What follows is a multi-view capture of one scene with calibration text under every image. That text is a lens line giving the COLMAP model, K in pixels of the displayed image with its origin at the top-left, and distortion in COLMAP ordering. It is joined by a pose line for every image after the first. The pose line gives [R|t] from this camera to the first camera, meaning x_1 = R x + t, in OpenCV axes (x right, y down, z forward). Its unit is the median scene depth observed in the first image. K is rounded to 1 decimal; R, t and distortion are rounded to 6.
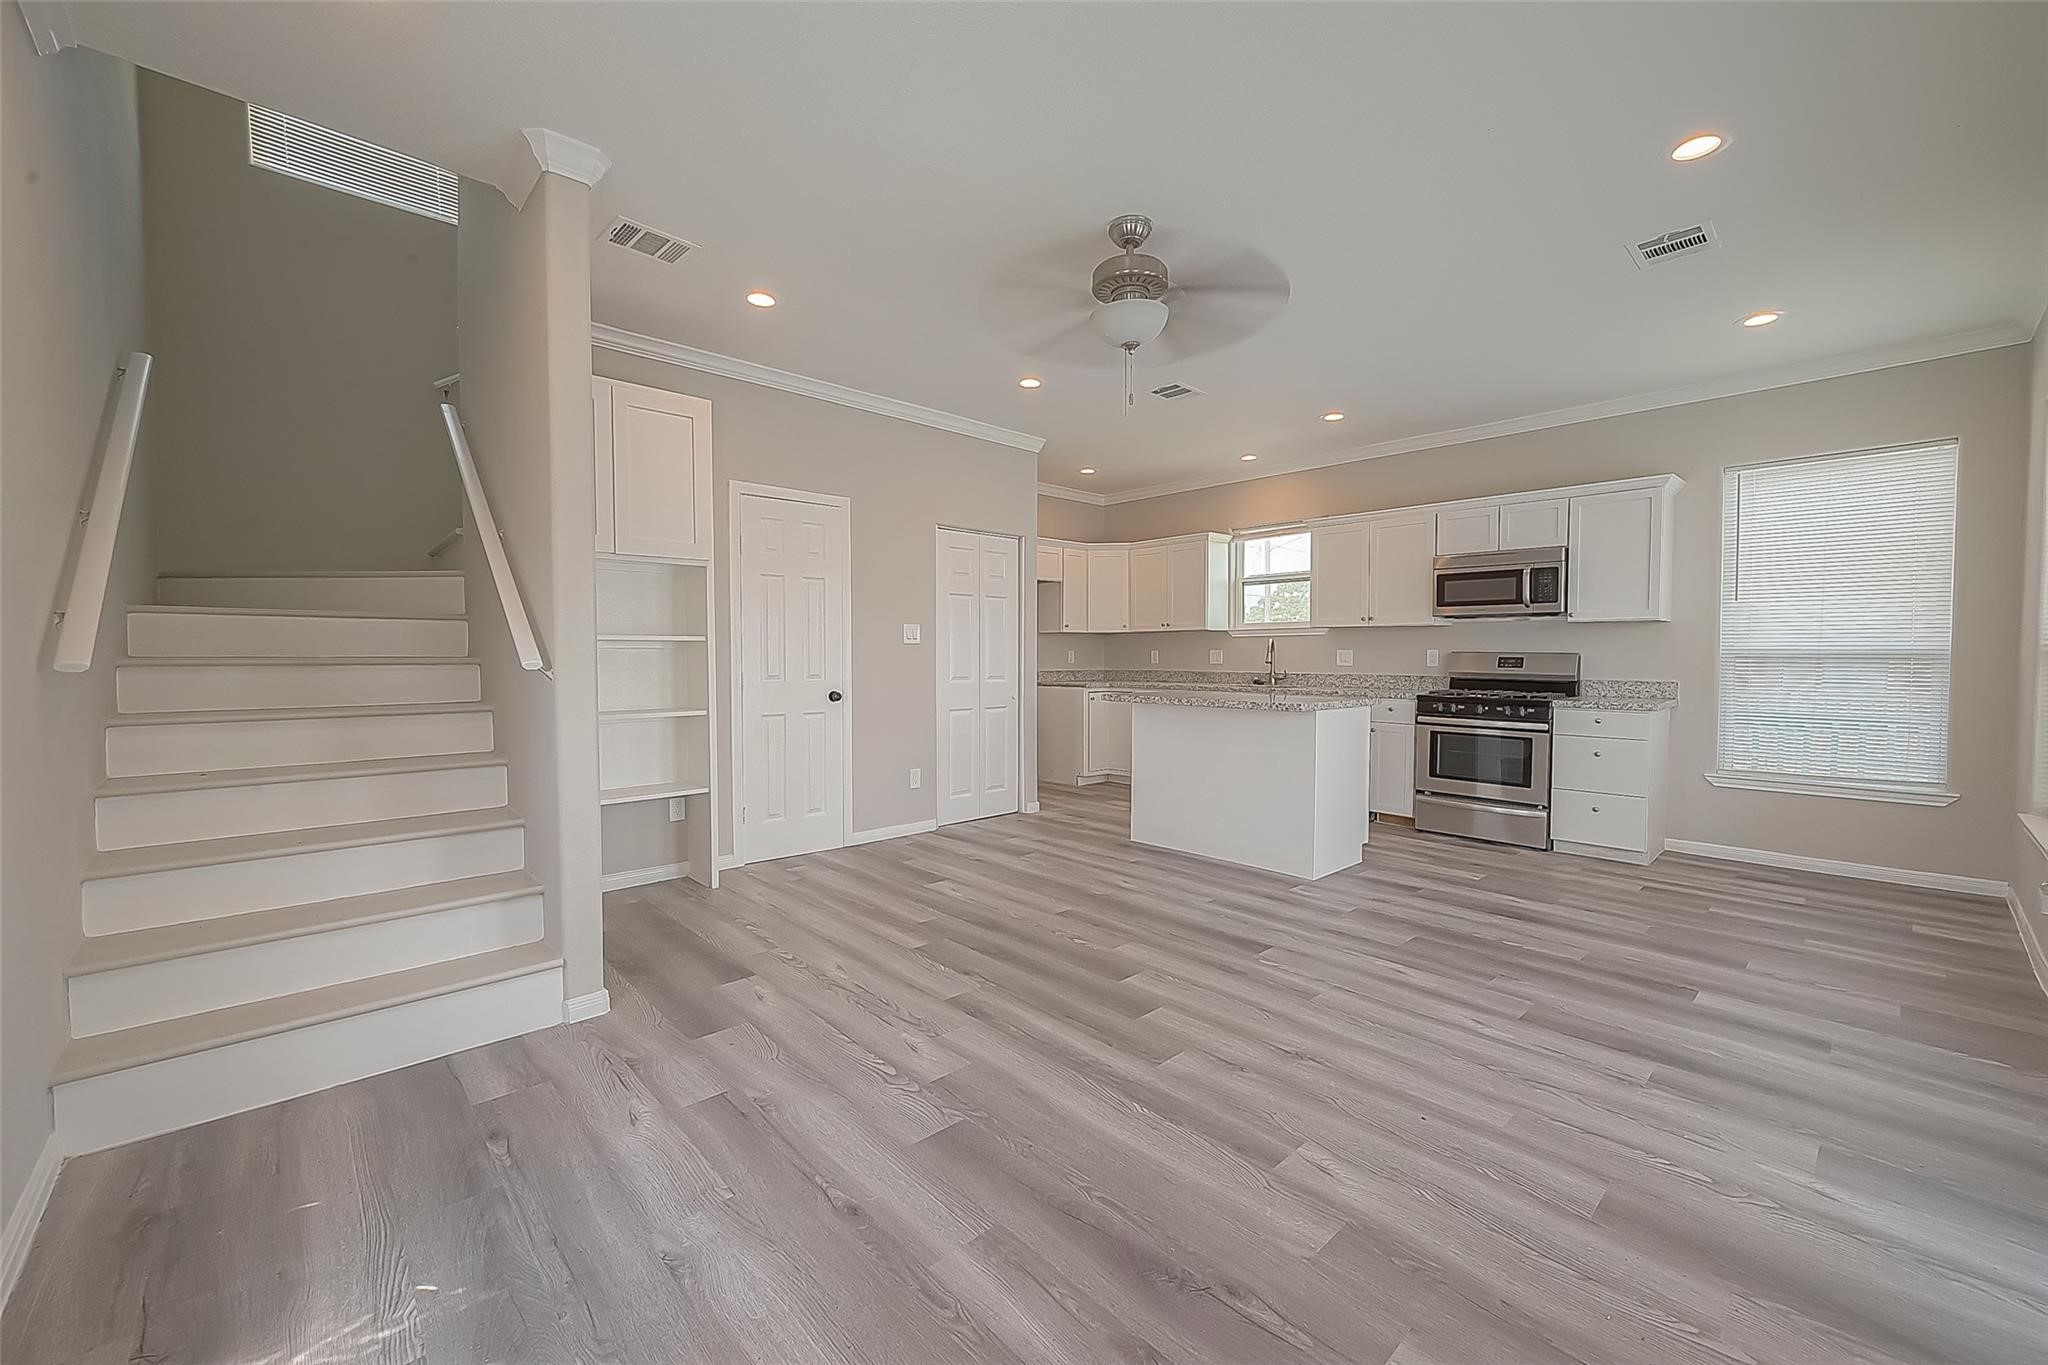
lens RADIAL K [[806.9, 0, 1026.7], [0, 806.9, 681.1], [0, 0, 1]] dist [-0.001671, 0.000337]
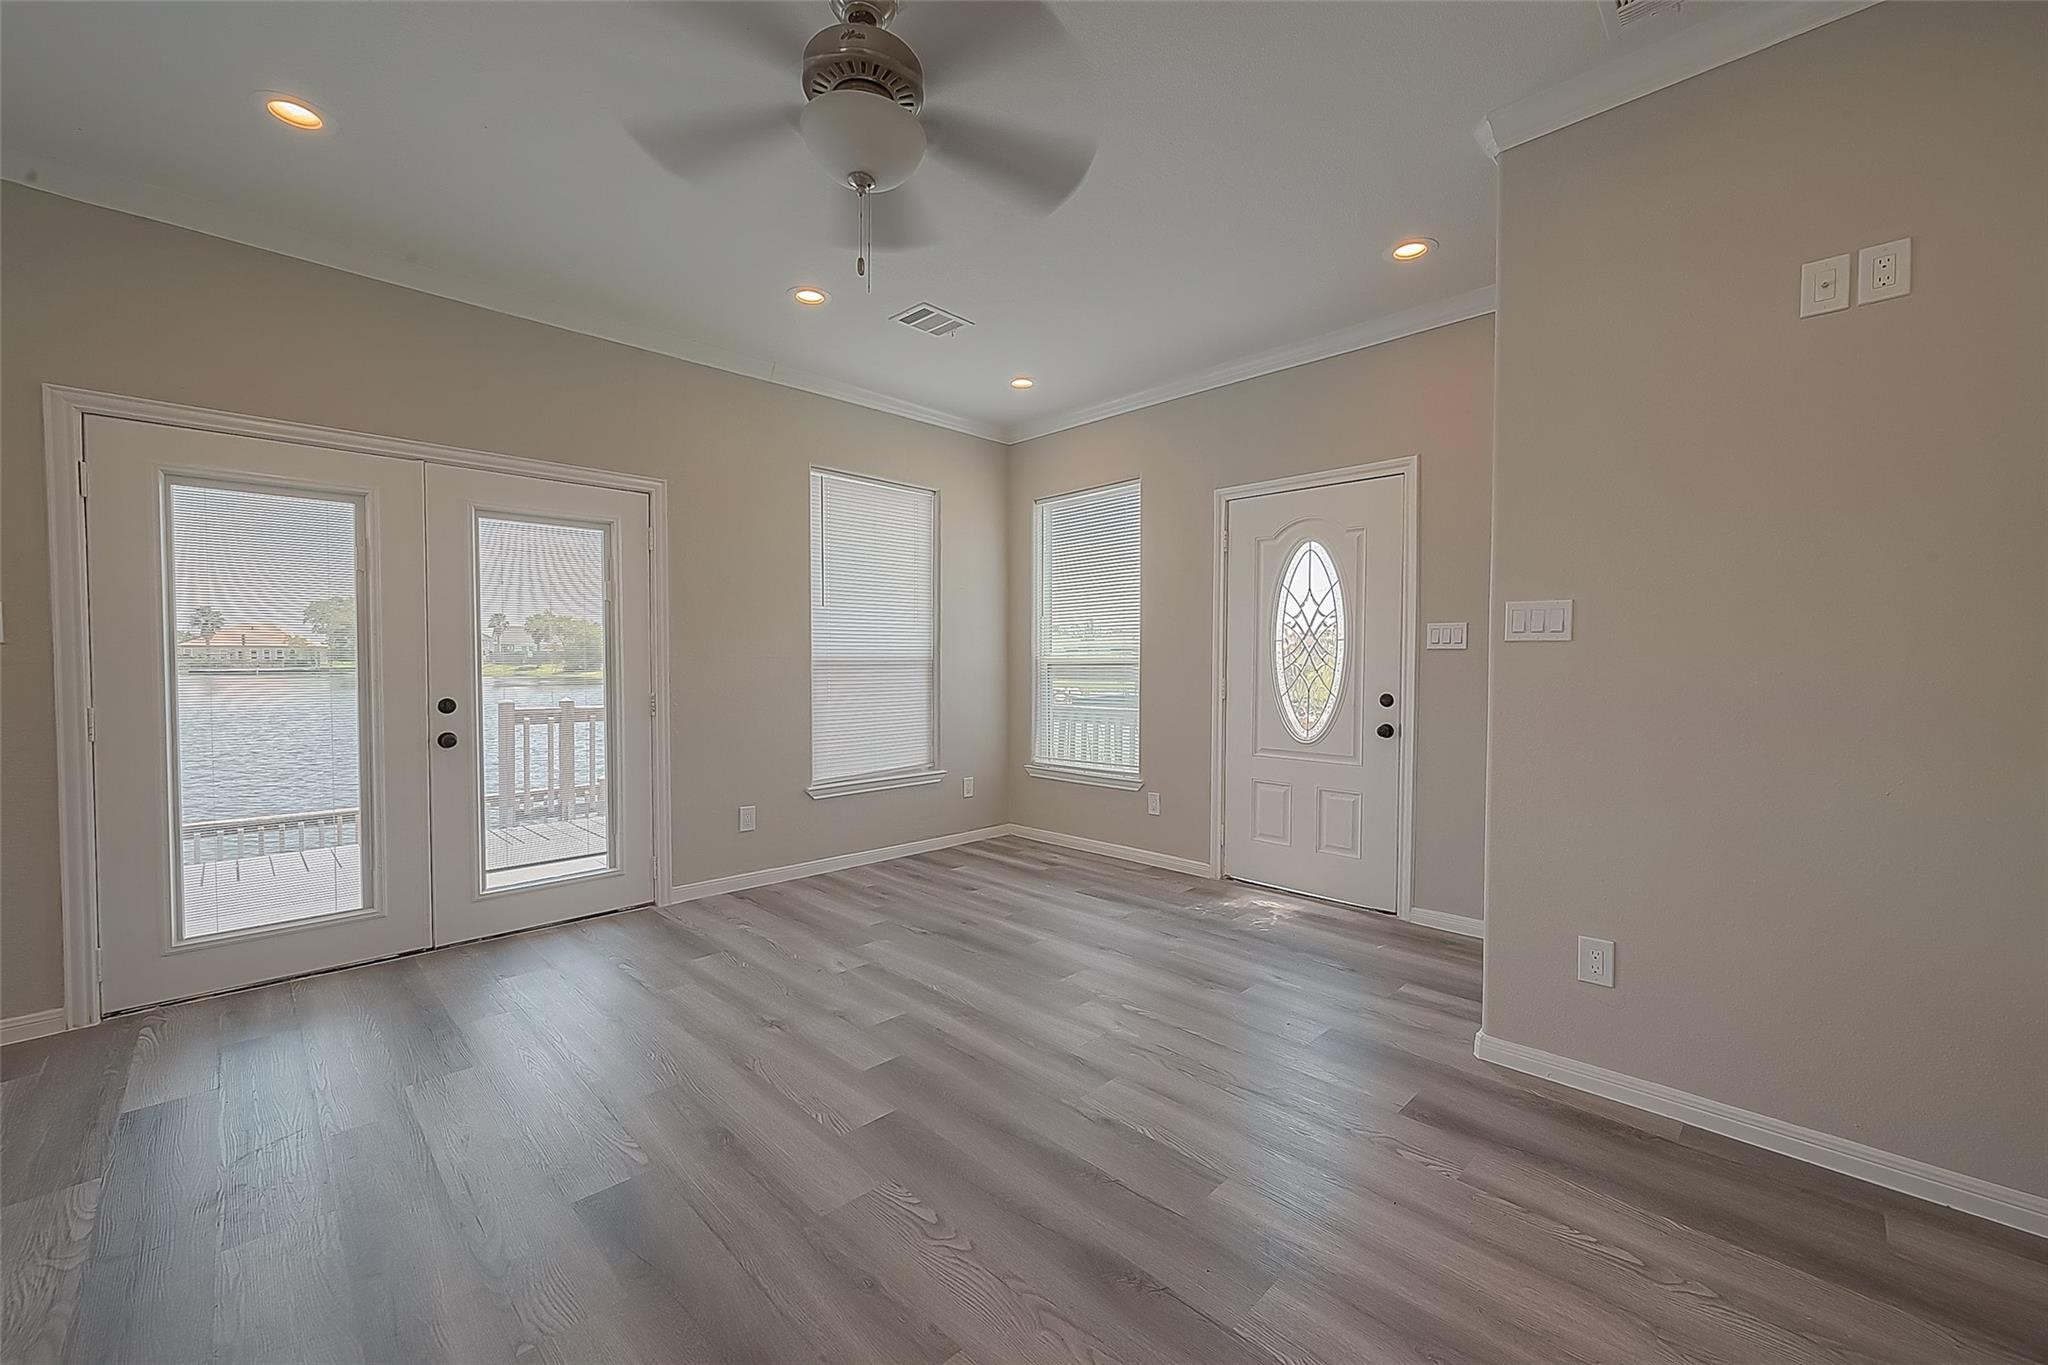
lens RADIAL K [[806.9, 0, 1025.2], [0, 806.9, 681.8], [0, 0, 1]] dist [-0.001671, 0.000337]
pose [[-0.999352, -0.001462, -0.035978, 0.014297], [-0.003678, 0.998094, 0.061597, -0.038642], [0.035819, 0.061689, -0.997452, 1.046988]]
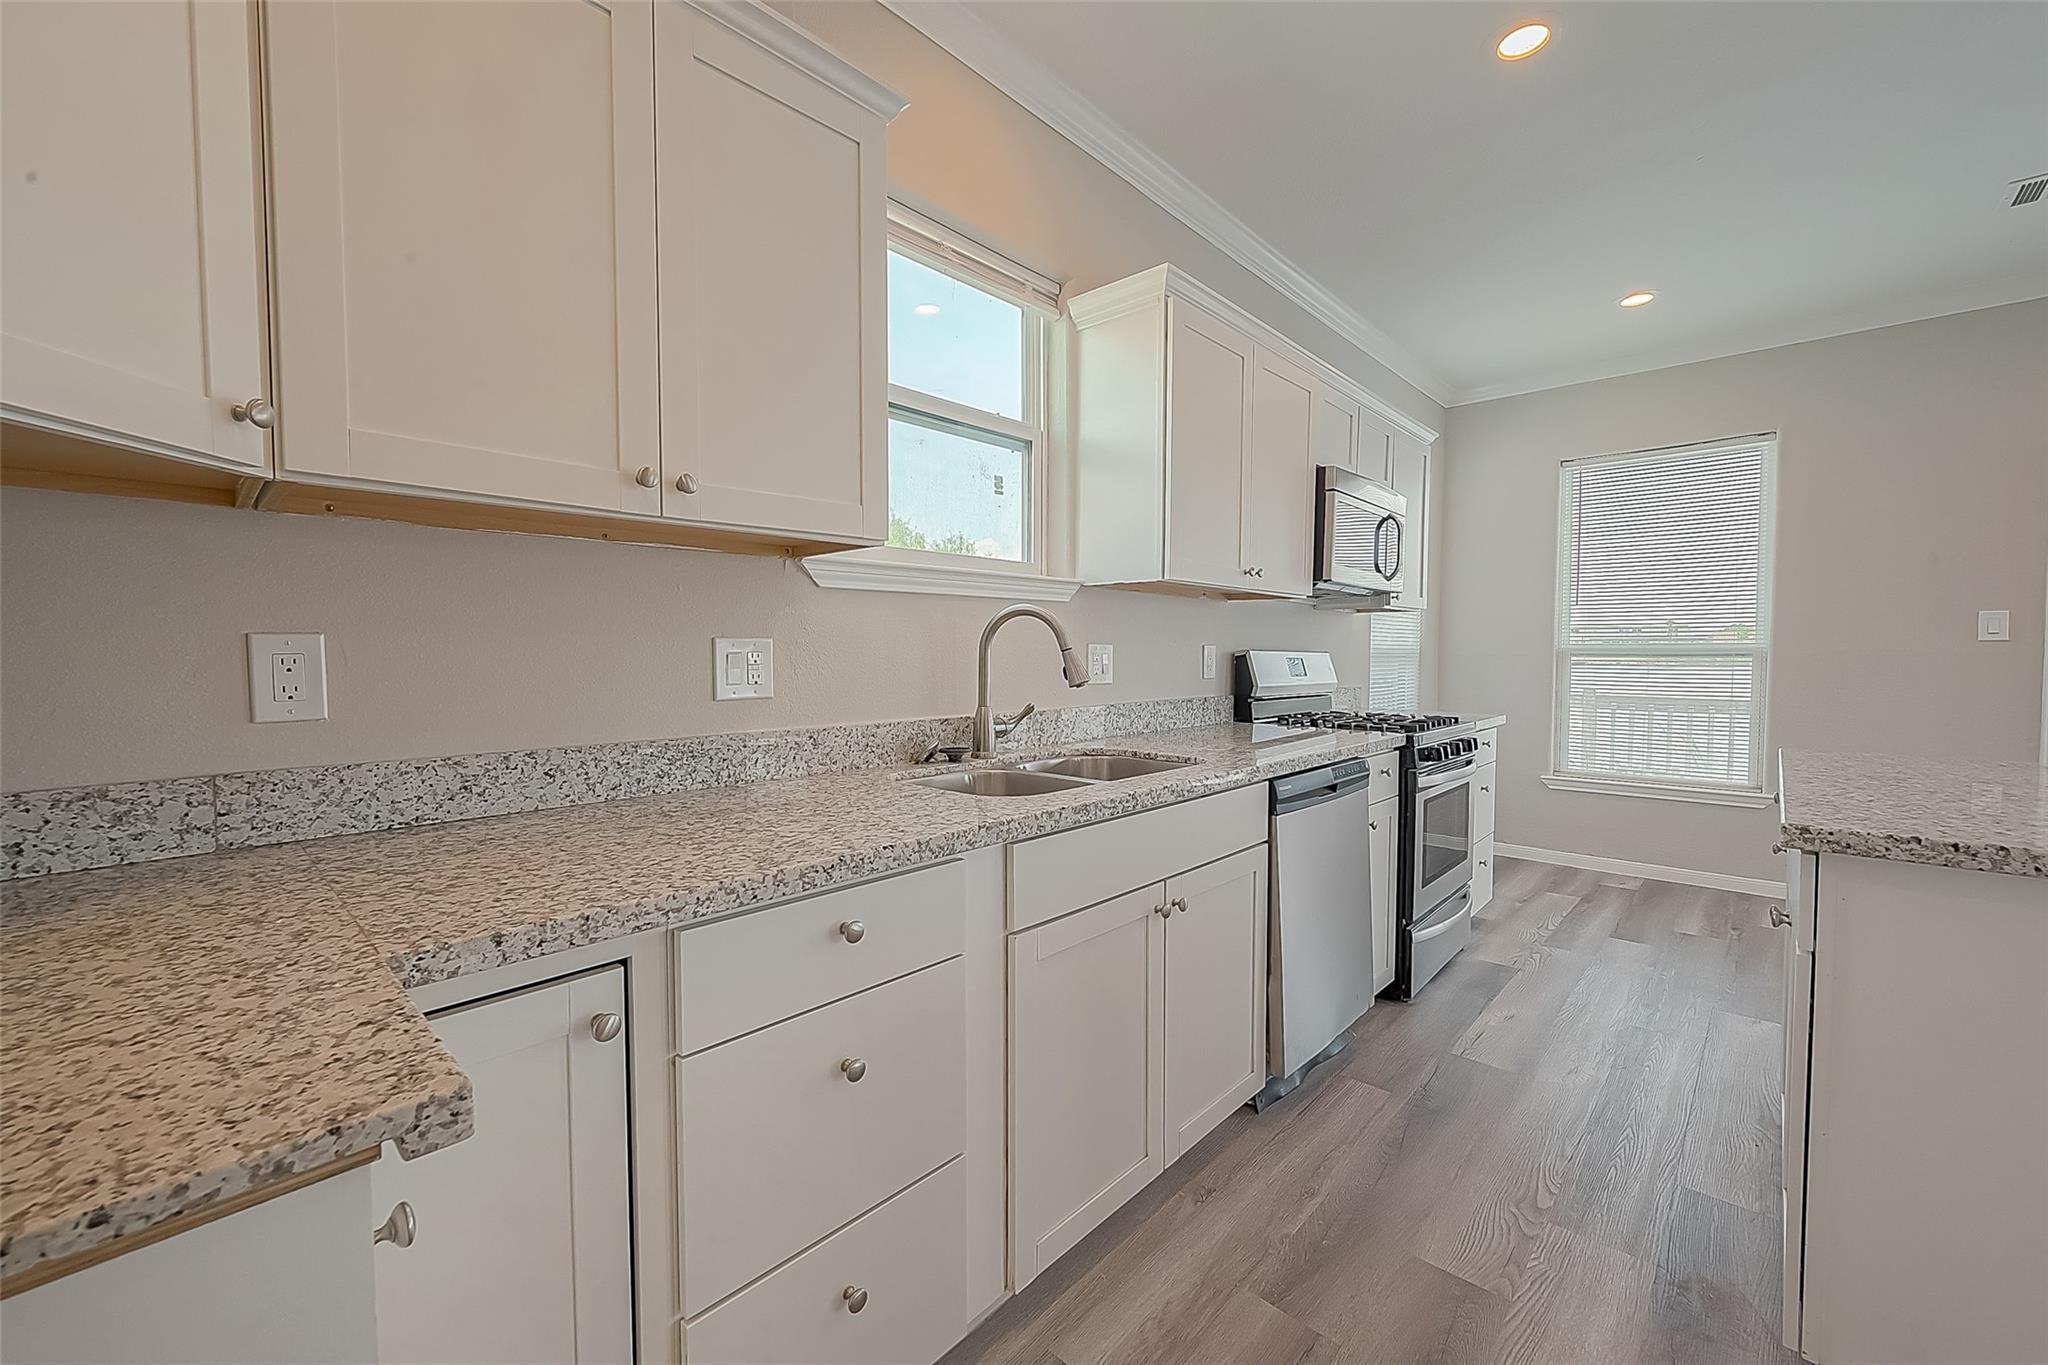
lens RADIAL K [[806.9, 0, 1024.8], [0, 806.9, 680.9], [0, 0, 1]] dist [-0.001671, 0.000337]
pose [[-0.067504, -0.037998, 0.996995, 0.000457], [0.032609, 0.998657, 0.040269, -0.050483], [-0.997186, 0.035229, -0.066174, 1.426617]]
